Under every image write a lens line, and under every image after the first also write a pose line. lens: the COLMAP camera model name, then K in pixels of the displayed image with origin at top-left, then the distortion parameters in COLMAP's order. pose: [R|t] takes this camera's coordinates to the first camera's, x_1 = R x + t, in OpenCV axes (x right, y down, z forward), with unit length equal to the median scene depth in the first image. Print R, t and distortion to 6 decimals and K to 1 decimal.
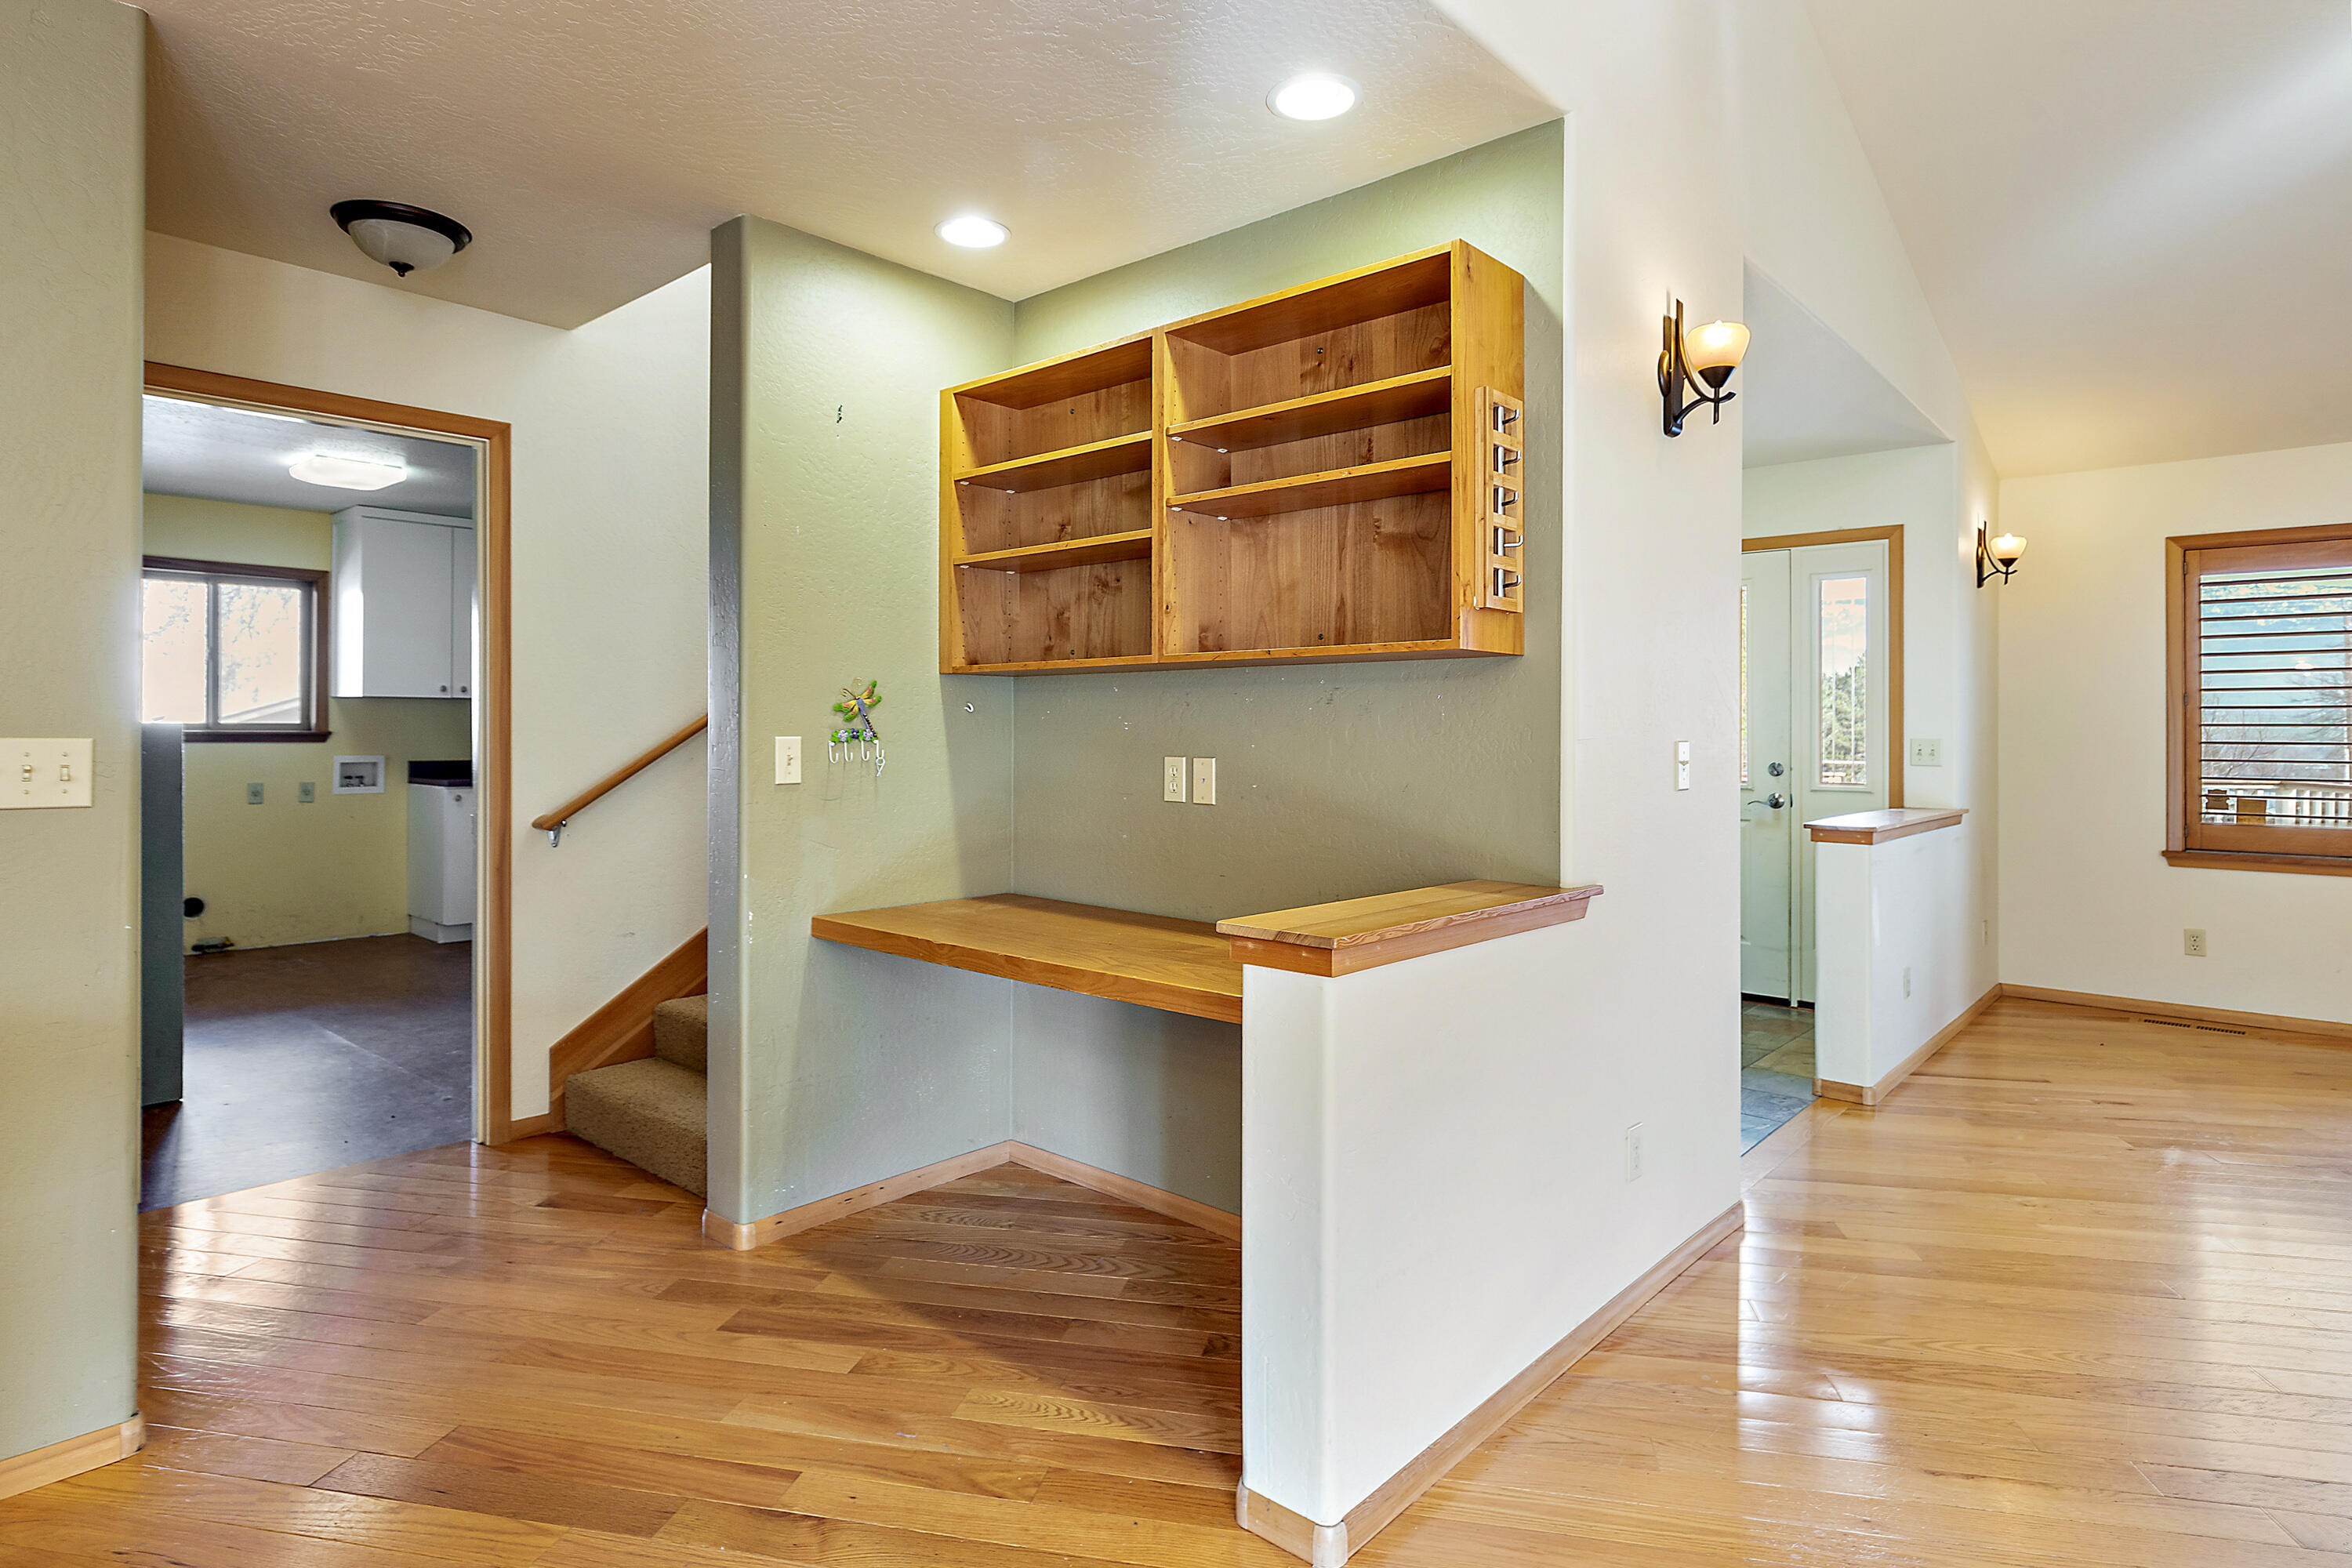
lens RADIAL K [[1270.8, 0, 1180.8], [0, 1270.8, 715.8], [0, 0, 1]] dist [-0.000930, 0.000228]
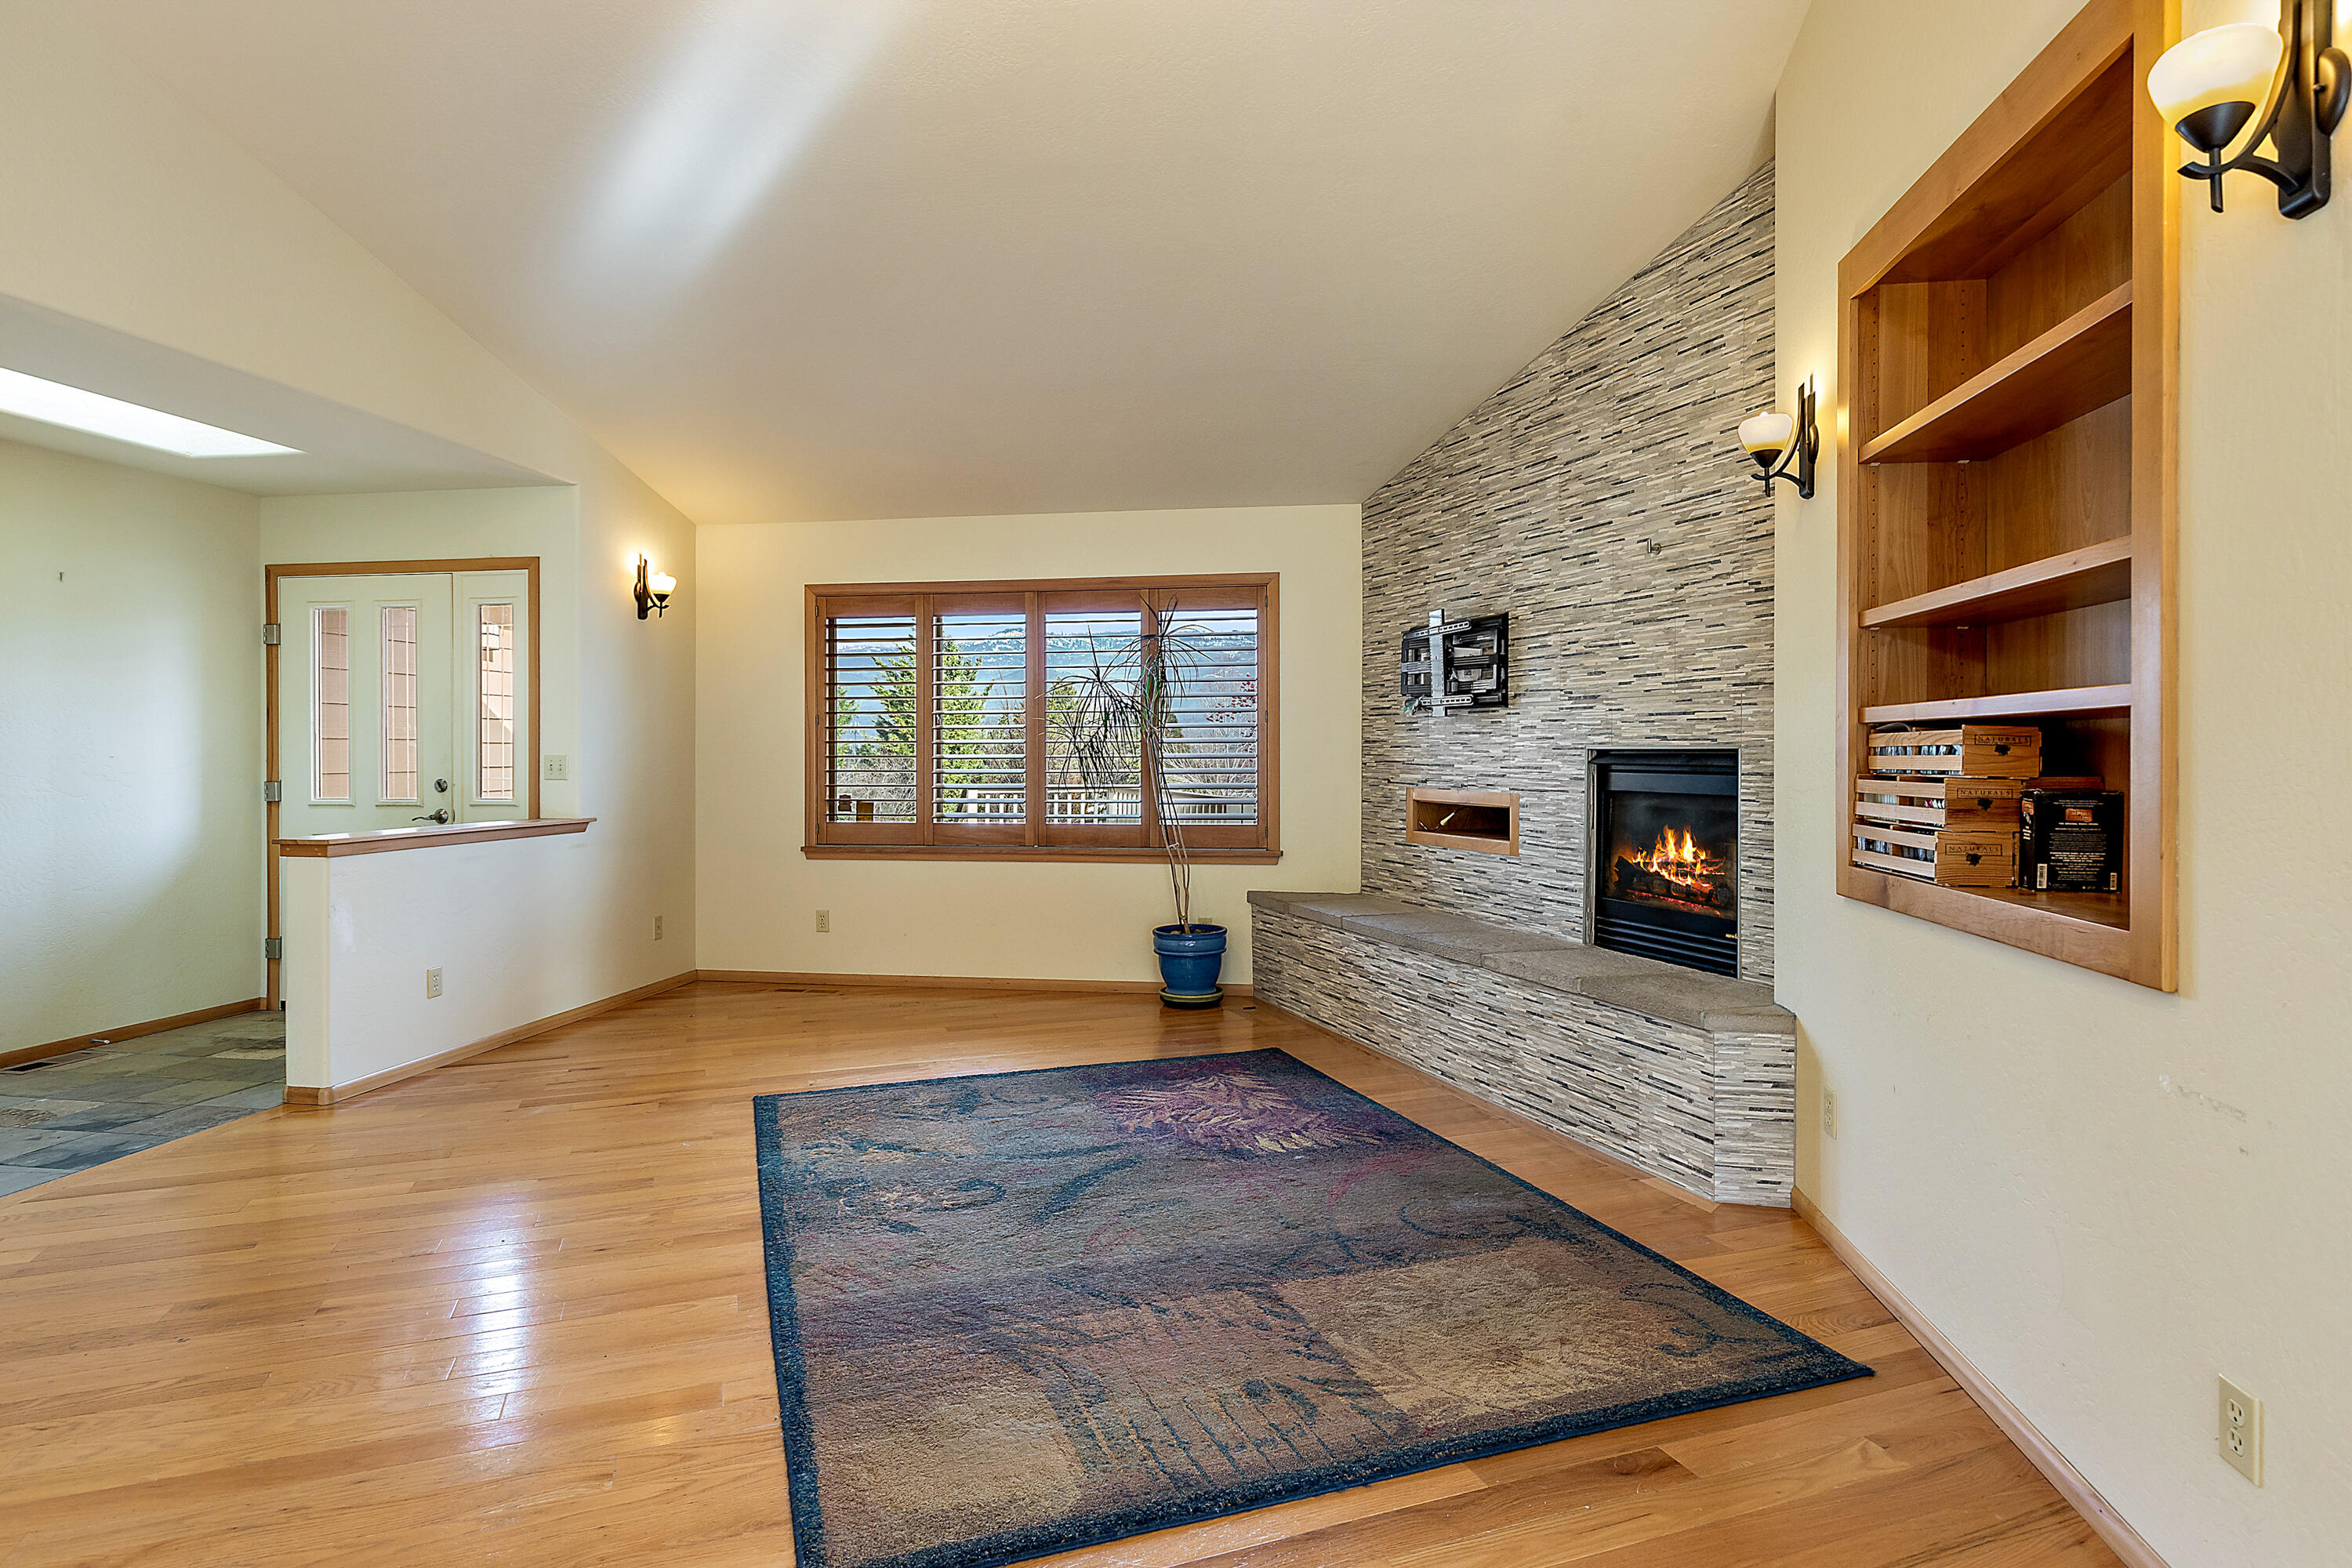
lens RADIAL K [[1270.8, 0, 1180.8], [0, 1270.8, 715.8], [0, 0, 1]] dist [-0.000930, 0.000228]
pose [[0.838614, 0.010439, 0.544626, 0.437332], [-0.003028, 0.999890, -0.014503, -0.001019], [-0.544717, 0.010513, 0.838554, -0.206877]]
